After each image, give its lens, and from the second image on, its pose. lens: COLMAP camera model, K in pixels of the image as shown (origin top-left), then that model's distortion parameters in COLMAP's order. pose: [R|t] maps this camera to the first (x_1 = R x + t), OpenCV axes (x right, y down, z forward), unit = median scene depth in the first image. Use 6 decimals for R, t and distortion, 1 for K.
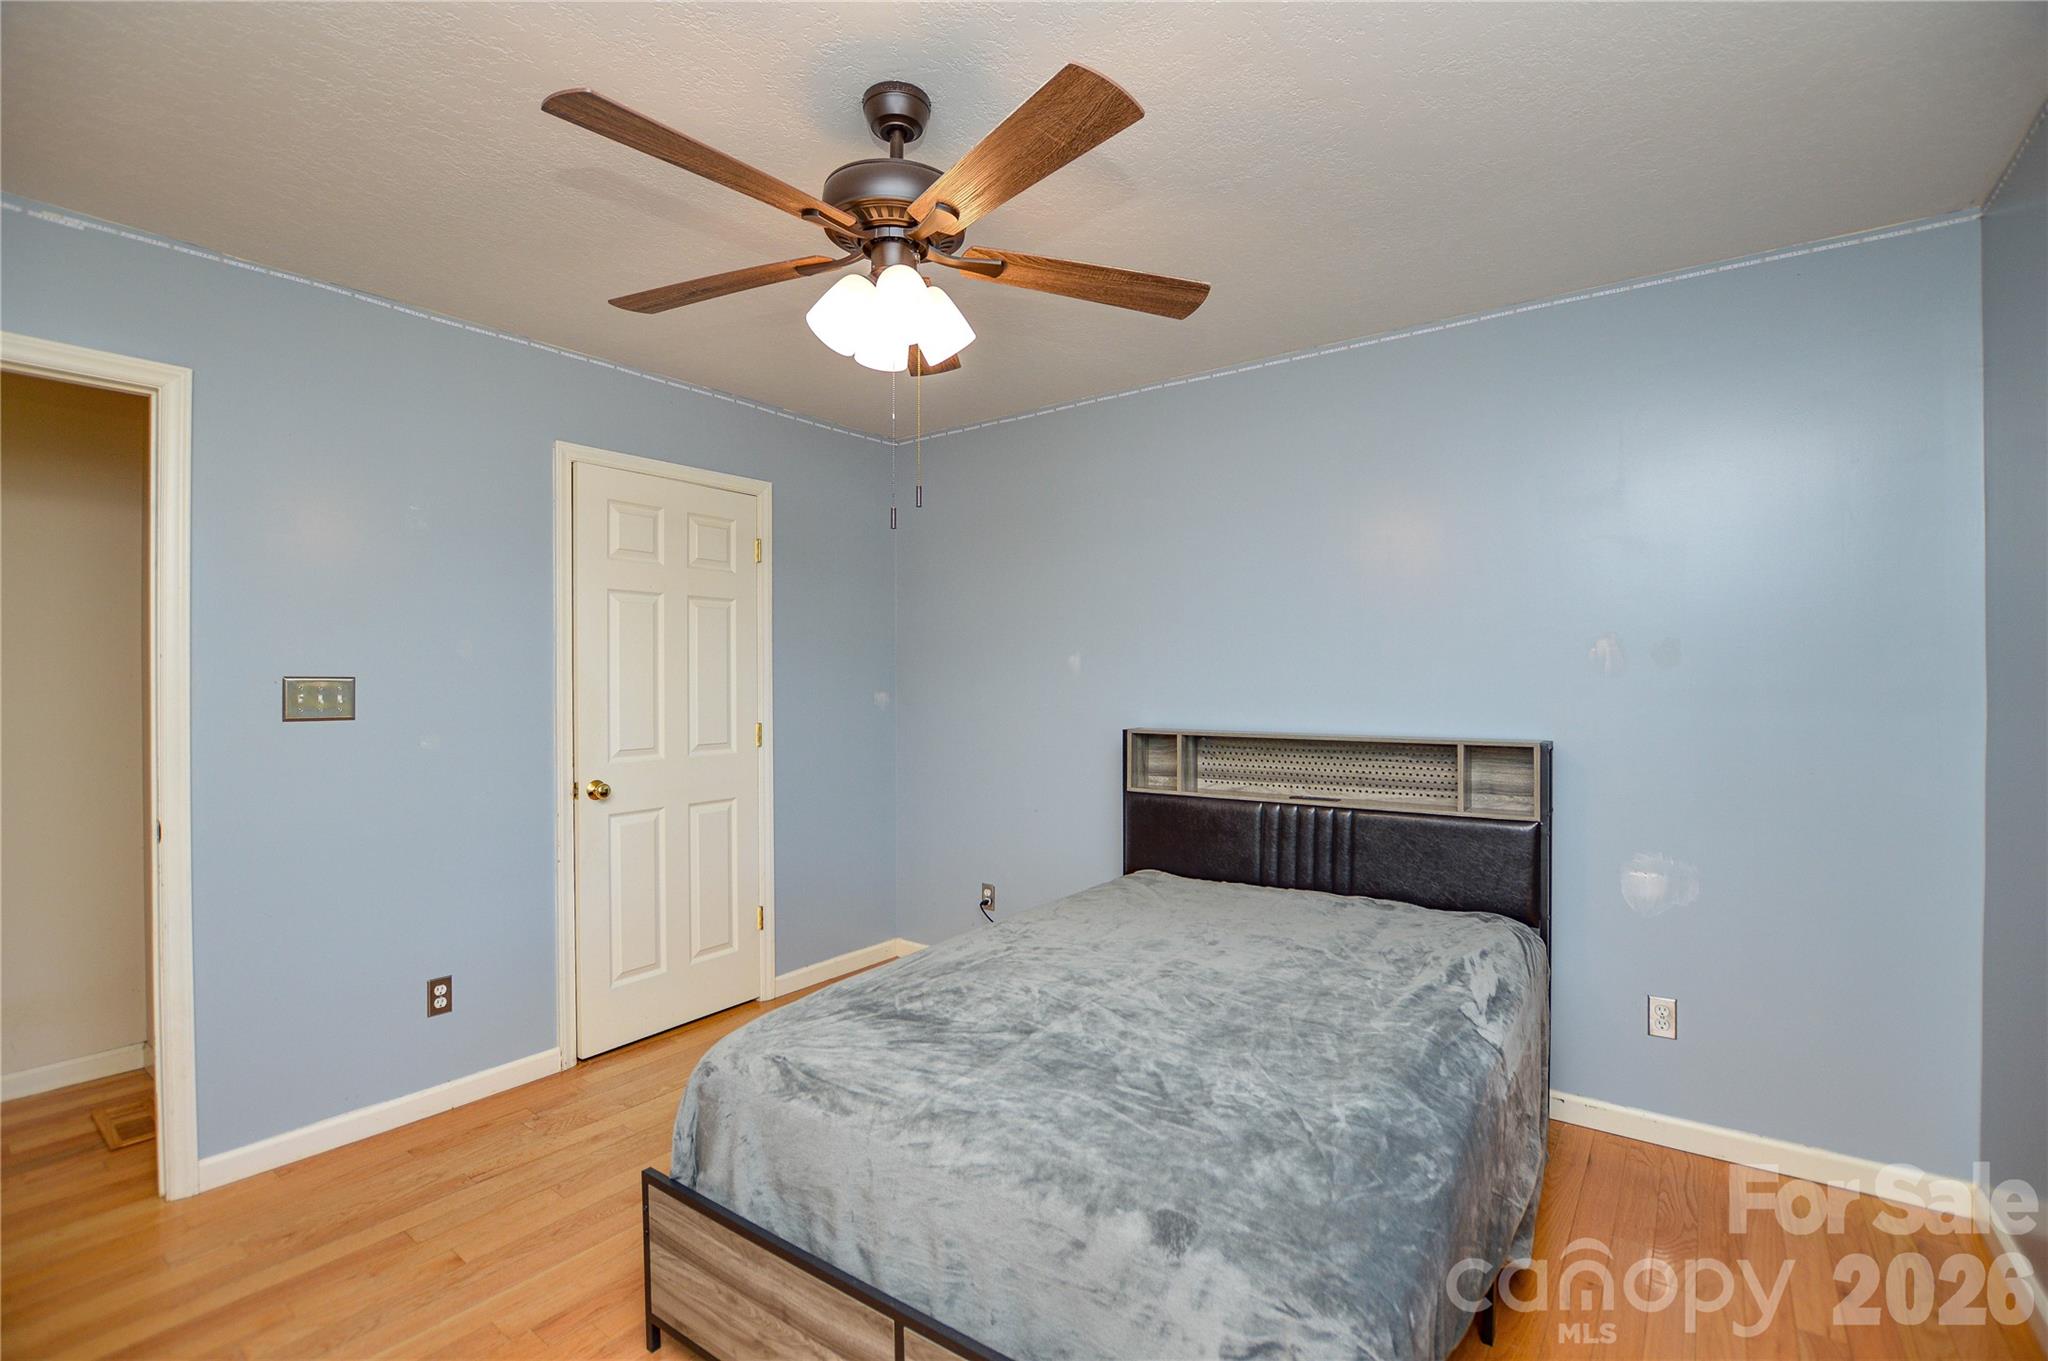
lens RADIAL K [[909.6, 0, 1013.0], [0, 909.6, 680.3], [0, 0, 1]] dist [-0.027853, 0.000491]
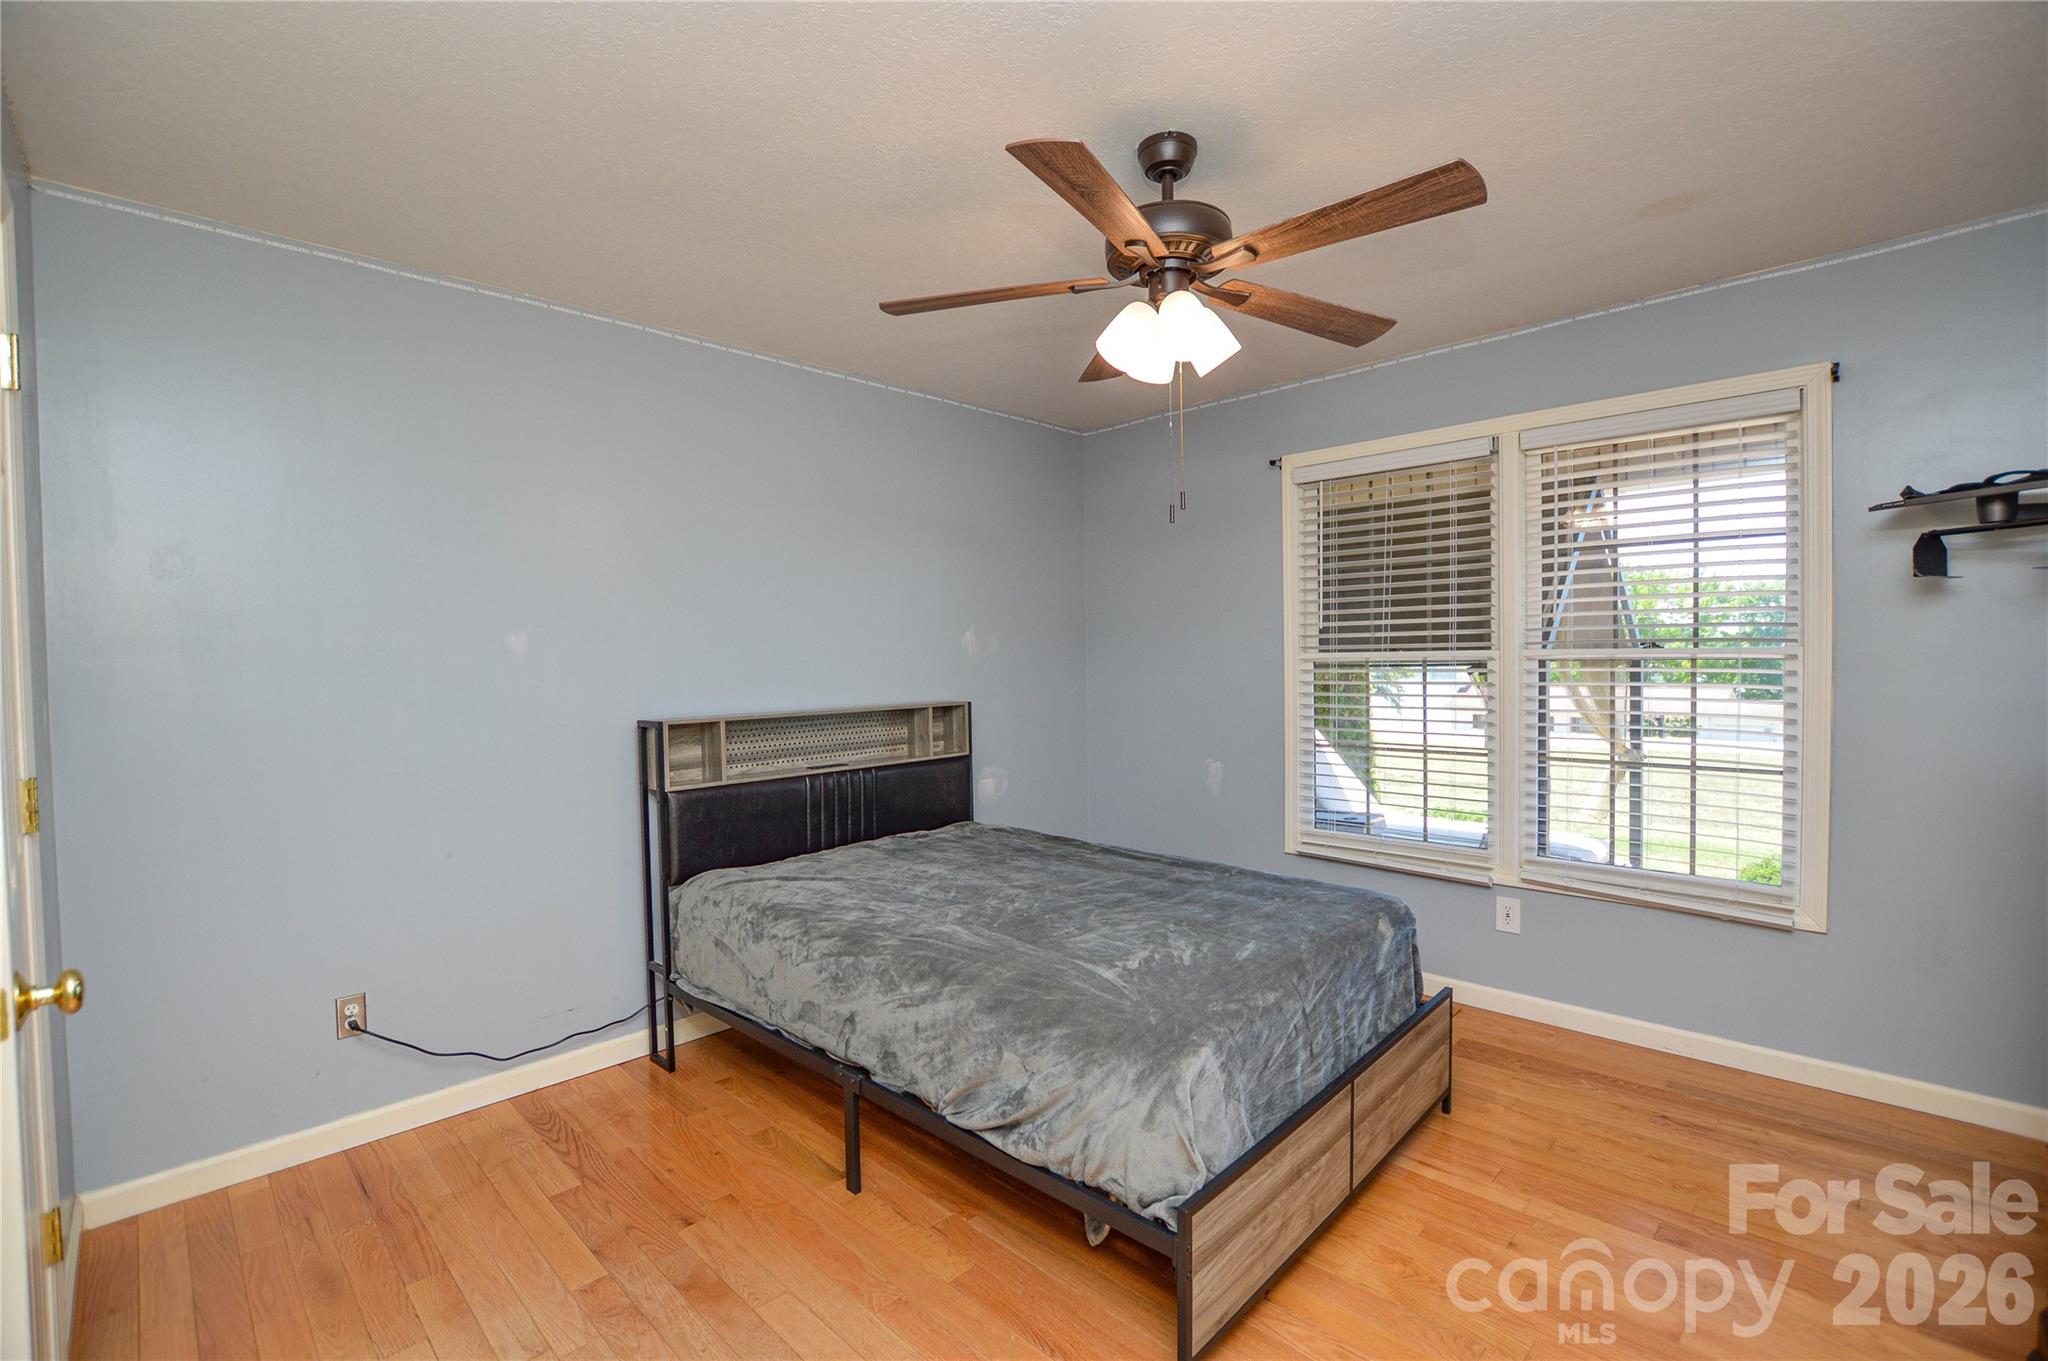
lens RADIAL K [[909.6, 0, 1013.0], [0, 909.6, 680.3], [0, 0, 1]] dist [-0.027853, 0.000491]
pose [[0.142153, -0.022559, 0.989588, -0.739309], [0.017165, 0.999646, 0.020322, 0.003275], [-0.989696, 0.014097, 0.142490, 0.589792]]
